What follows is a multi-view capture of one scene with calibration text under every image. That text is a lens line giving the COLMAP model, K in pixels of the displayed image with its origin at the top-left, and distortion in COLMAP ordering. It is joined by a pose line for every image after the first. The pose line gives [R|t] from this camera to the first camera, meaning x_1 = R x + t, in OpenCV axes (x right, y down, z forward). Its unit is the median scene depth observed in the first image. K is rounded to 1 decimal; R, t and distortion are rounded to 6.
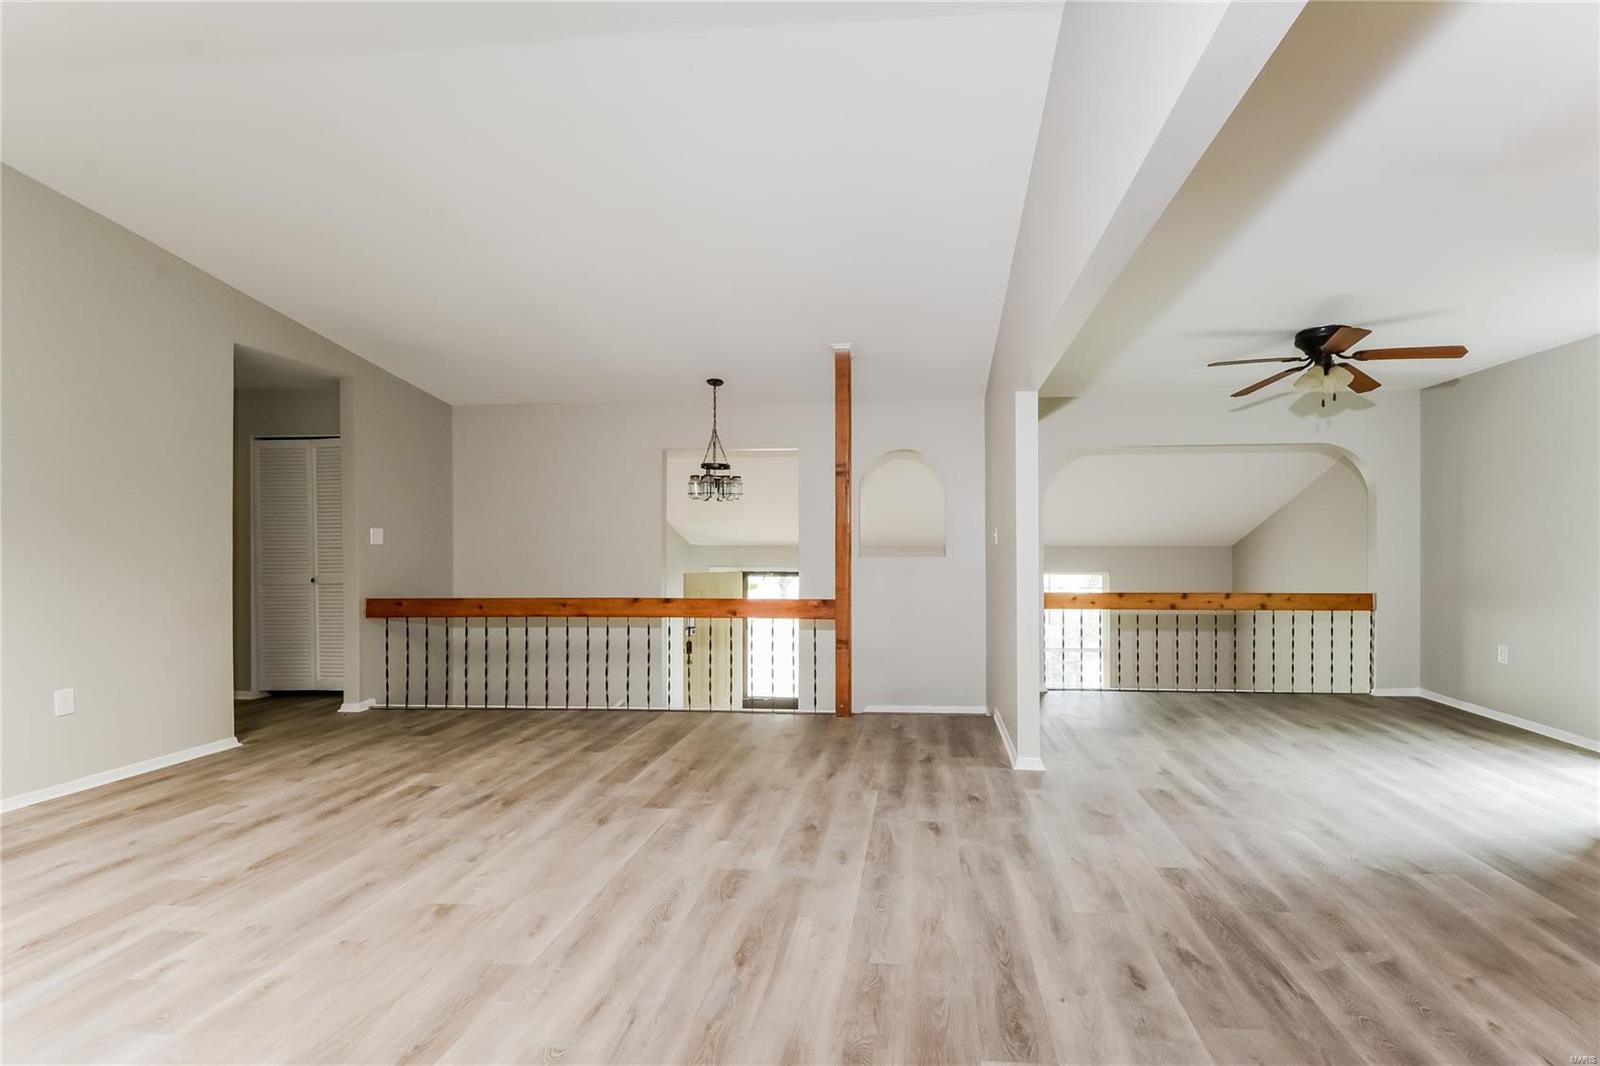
lens RADIAL K [[736.6, 0, 841.3], [0, 736.6, 530.1], [0, 0, 1]] dist [0.001335, -0.011385]
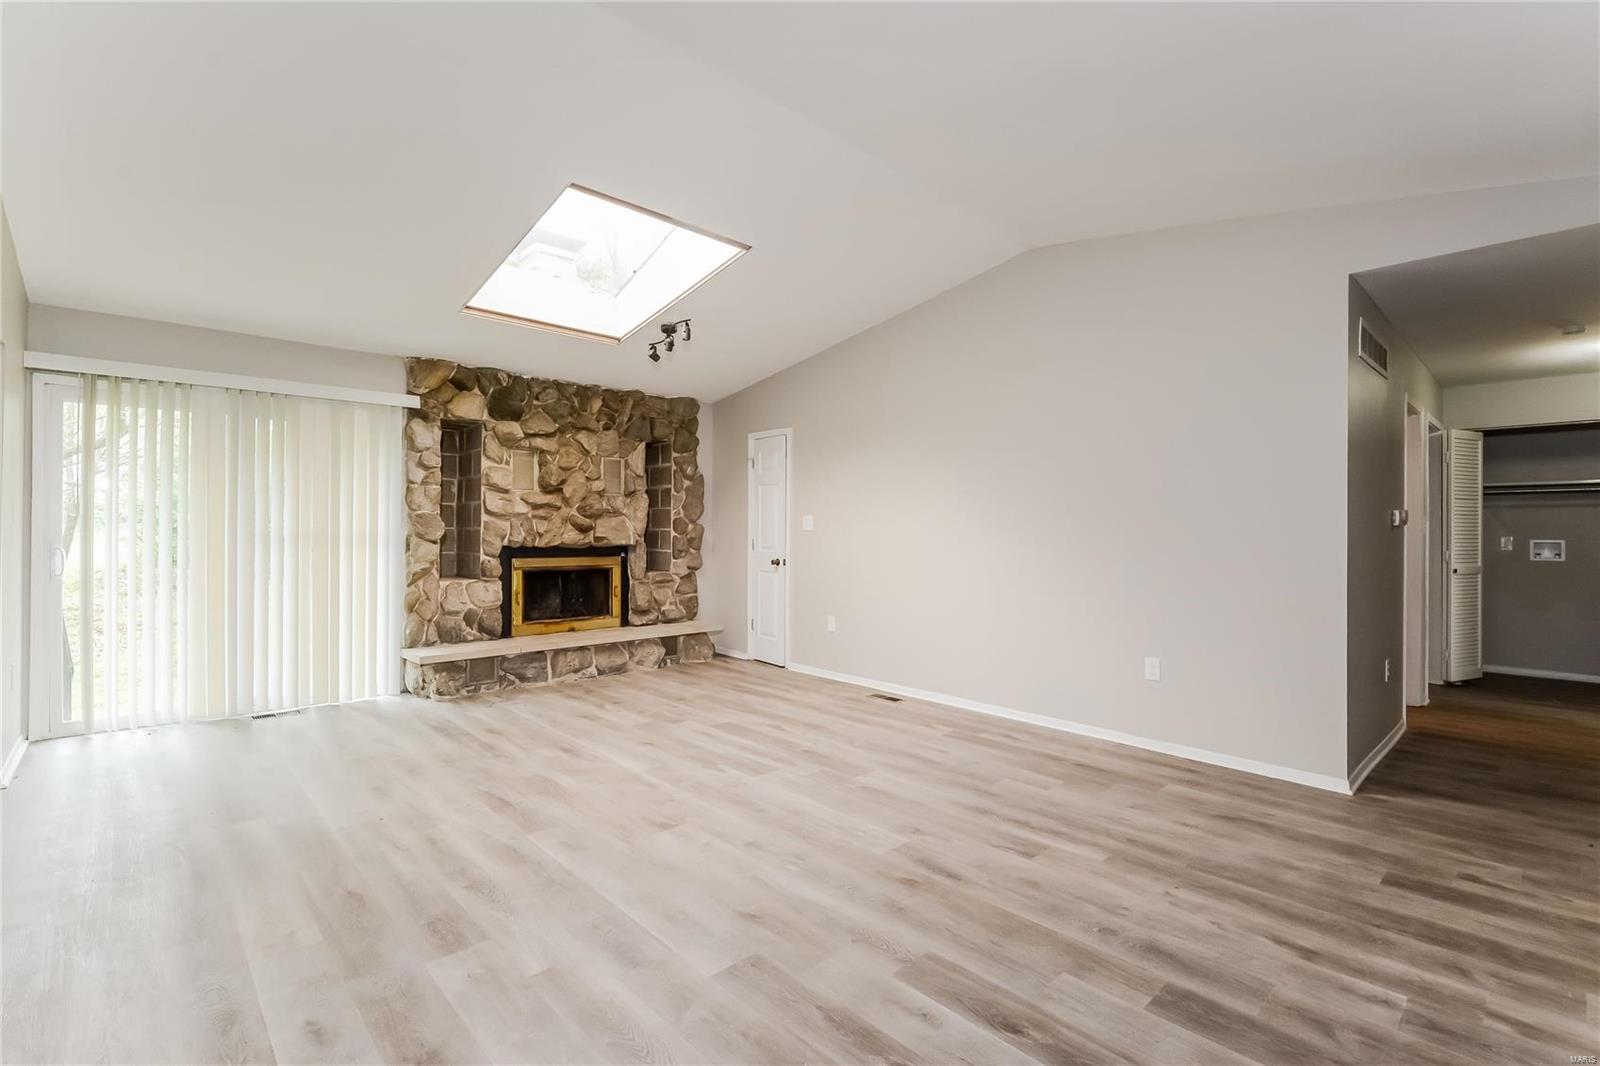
lens RADIAL K [[736.6, 0, 841.3], [0, 736.6, 530.1], [0, 0, 1]] dist [0.001335, -0.011385]
pose [[-0.632329, -0.006333, -0.774674, 0.154965], [0.005806, 0.999900, -0.012914, 0.026719], [0.774678, -0.012664, -0.632229, 1.352188]]
